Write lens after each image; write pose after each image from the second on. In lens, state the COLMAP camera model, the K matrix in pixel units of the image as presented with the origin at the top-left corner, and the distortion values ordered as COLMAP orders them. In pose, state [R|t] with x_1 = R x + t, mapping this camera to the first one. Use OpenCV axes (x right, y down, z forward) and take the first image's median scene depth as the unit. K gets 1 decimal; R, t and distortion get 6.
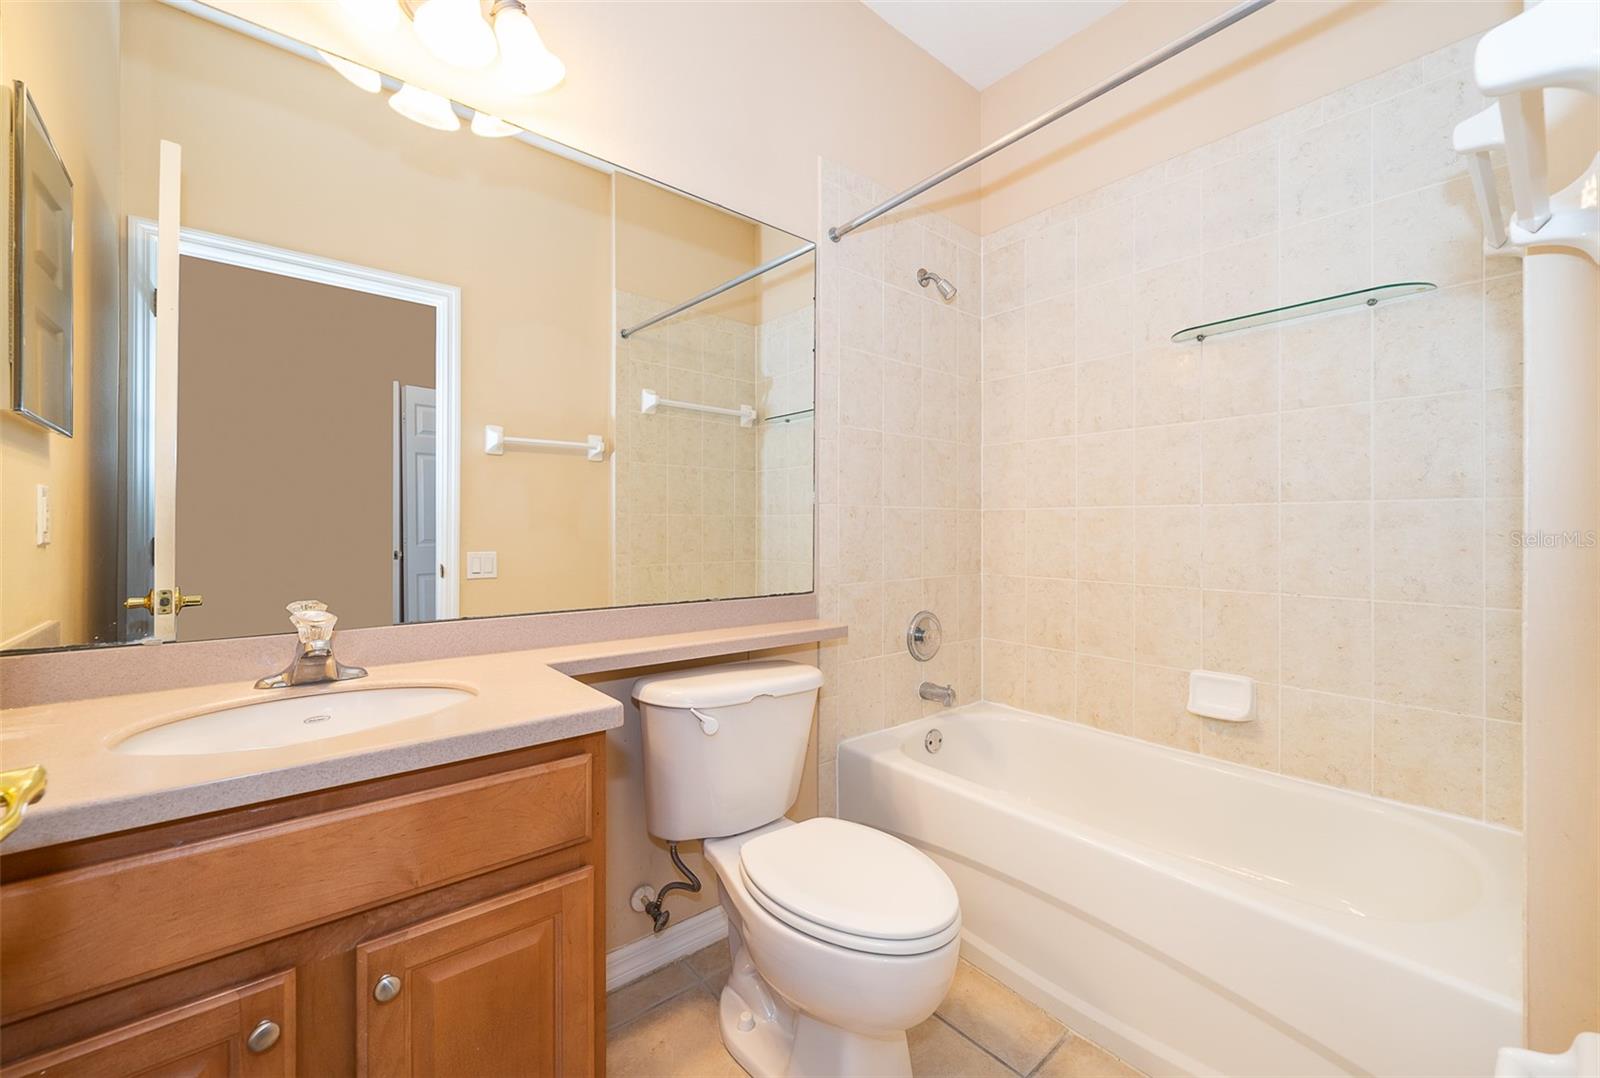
lens RADIAL K [[627.1, 0, 804.9], [0, 627.1, 521.9], [0, 0, 1]] dist [0.000694, 0.000061]
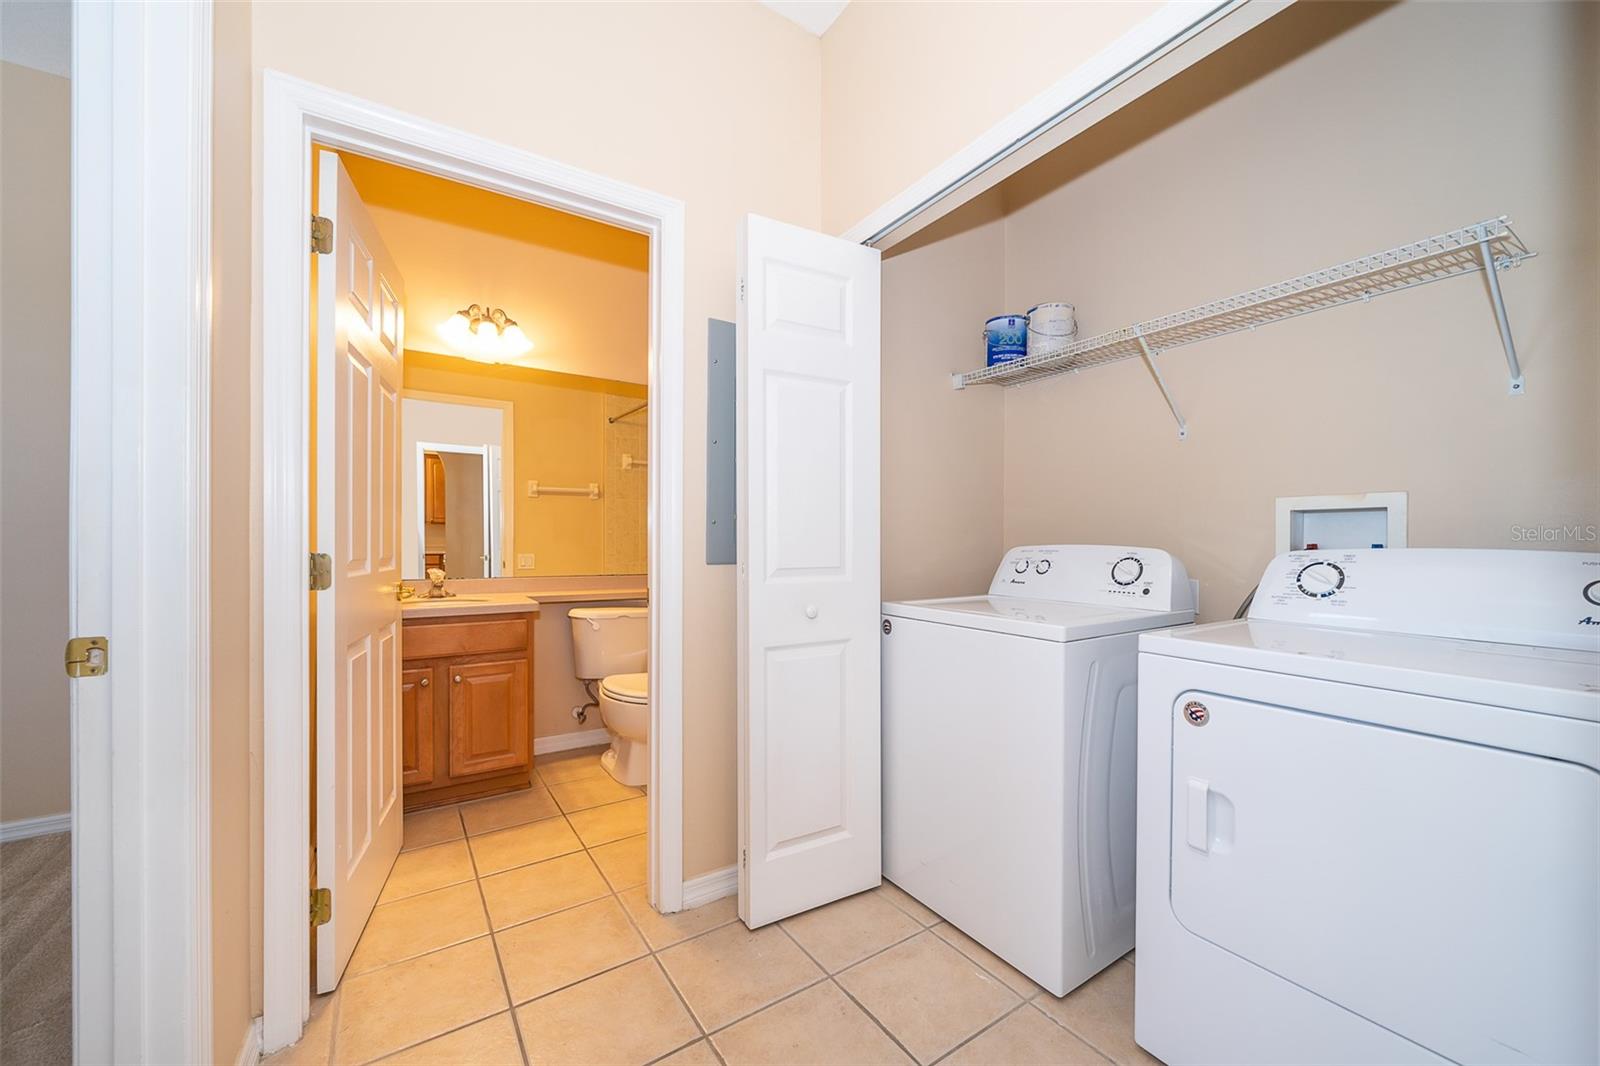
lens RADIAL K [[608.8, 0, 806.1], [0, 608.8, 520.9], [0, 0, 1]] dist [-0.011605, -0.000028]
pose [[0.993303, -0.008987, -0.115185, 0.843553], [0.006679, 0.999769, -0.020410, -0.007025], [0.115342, 0.019504, 0.993134, -1.086507]]
